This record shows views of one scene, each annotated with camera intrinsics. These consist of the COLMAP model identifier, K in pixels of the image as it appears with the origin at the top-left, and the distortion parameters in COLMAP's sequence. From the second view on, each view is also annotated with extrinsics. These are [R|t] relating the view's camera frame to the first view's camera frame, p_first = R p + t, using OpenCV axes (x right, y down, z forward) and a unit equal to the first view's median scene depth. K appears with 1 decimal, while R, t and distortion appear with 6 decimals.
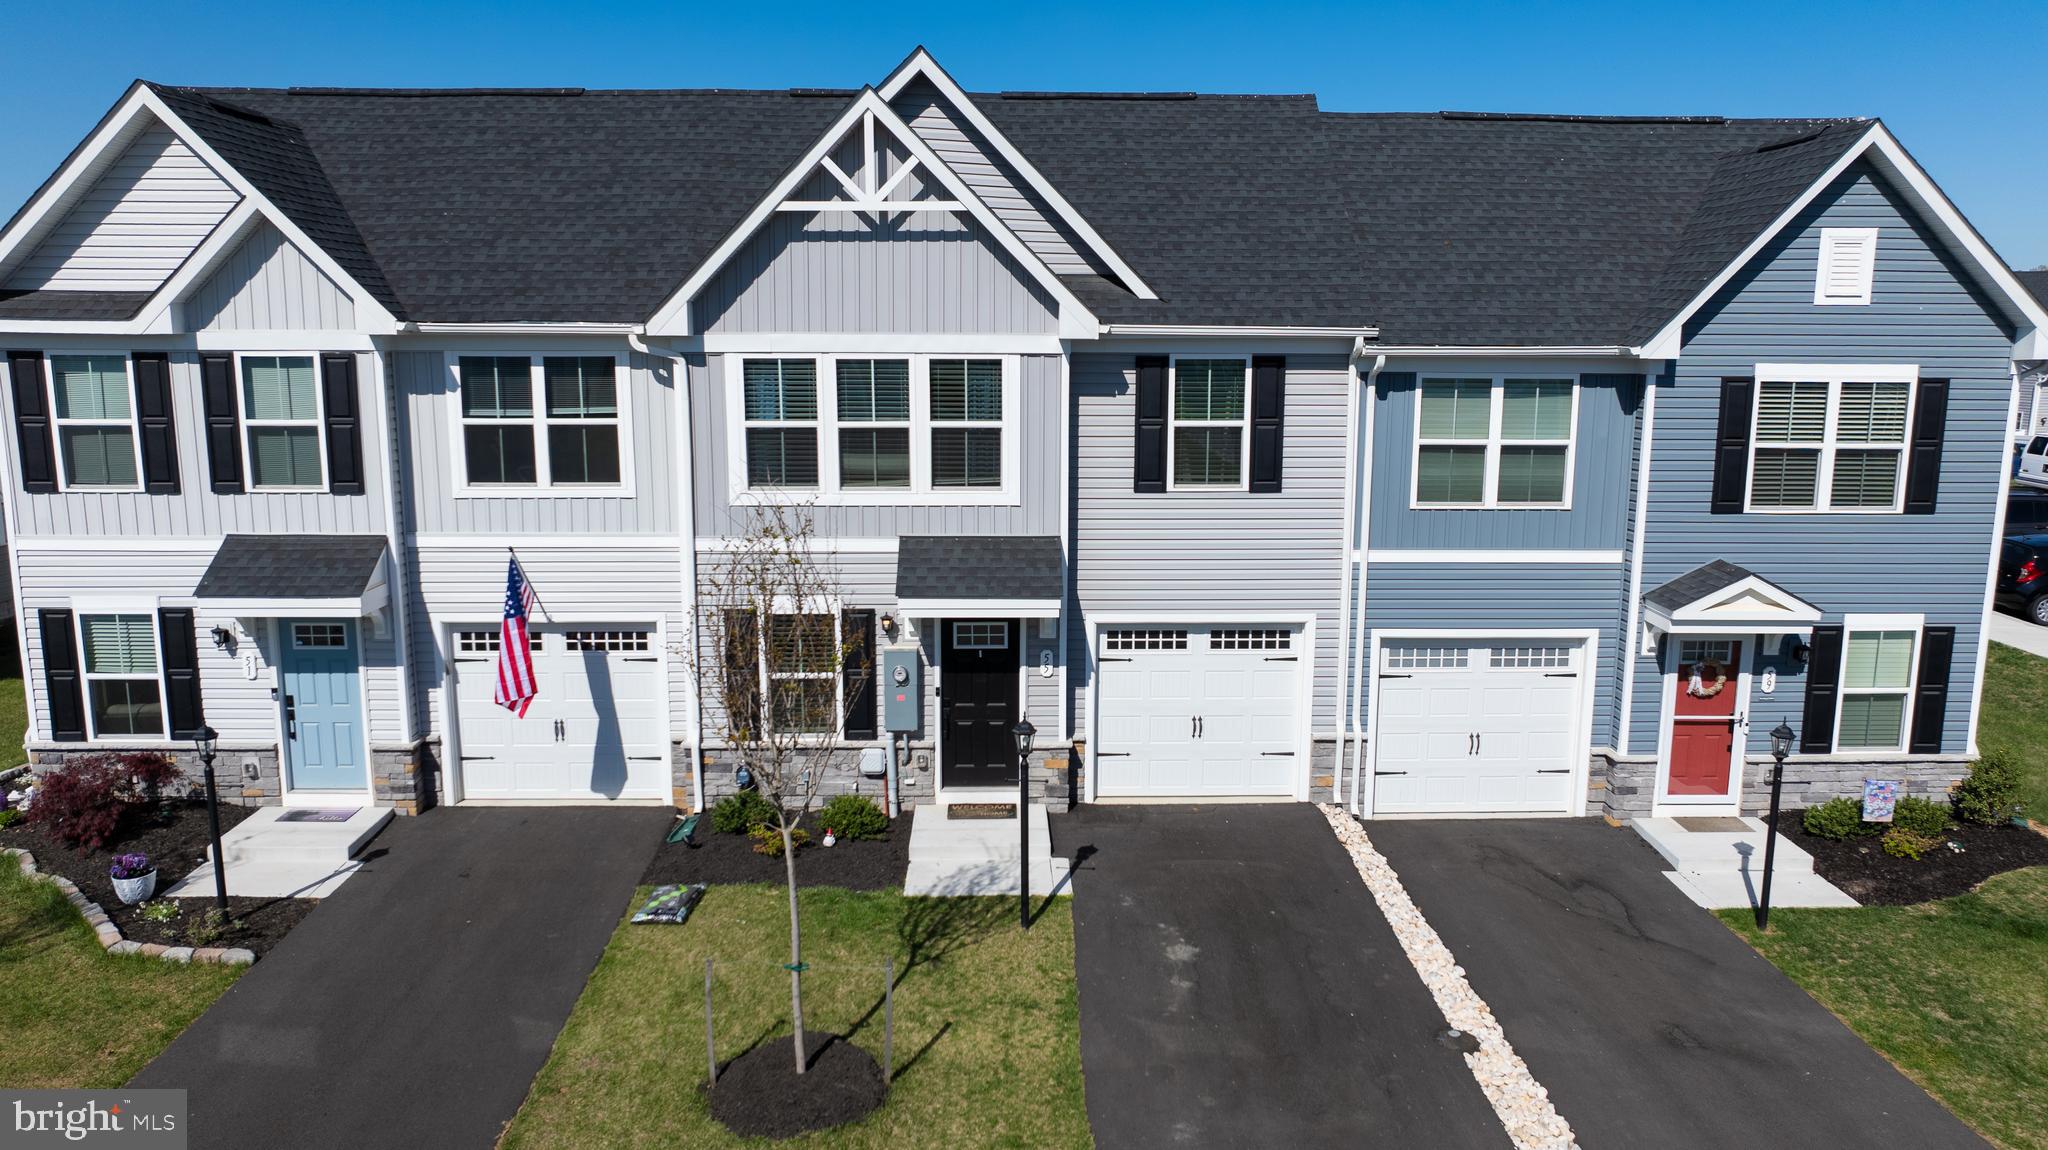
lens RADIAL K [[1437.6, 0, 1020.7], [0, 1437.6, 575.4], [0, 0, 1]] dist [-0.027414, 0.046392]
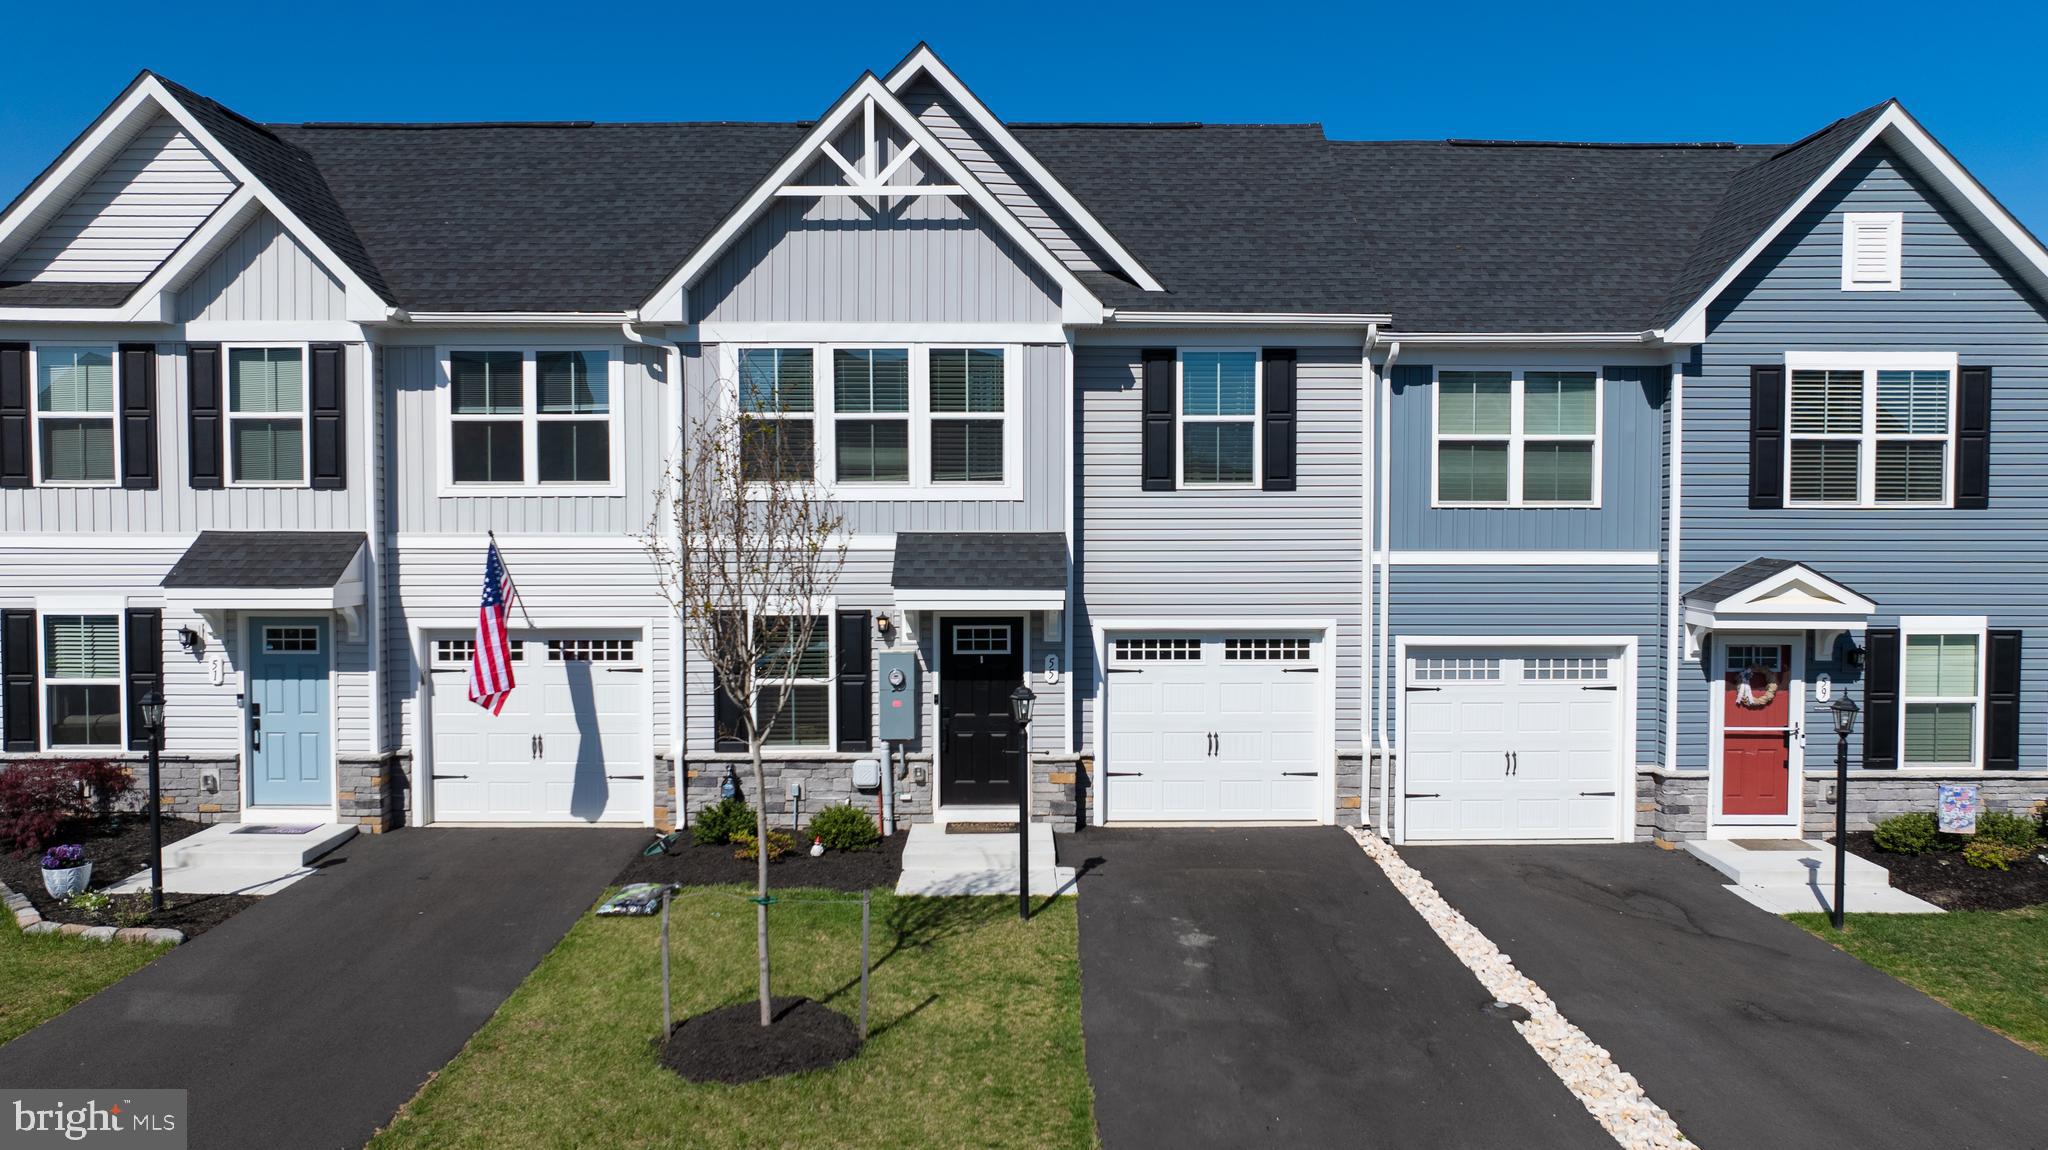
lens RADIAL K [[1437.6, 0, 1020.9], [0, 1437.6, 568.3], [0, 0, 1]] dist [-0.027414, 0.046392]
pose [[0.999853, -0.002658, -0.016917, 0.014342], [0.000347, 0.990822, -0.135170, 0.126503], [0.017121, 0.135144, 0.990678, 0.055398]]
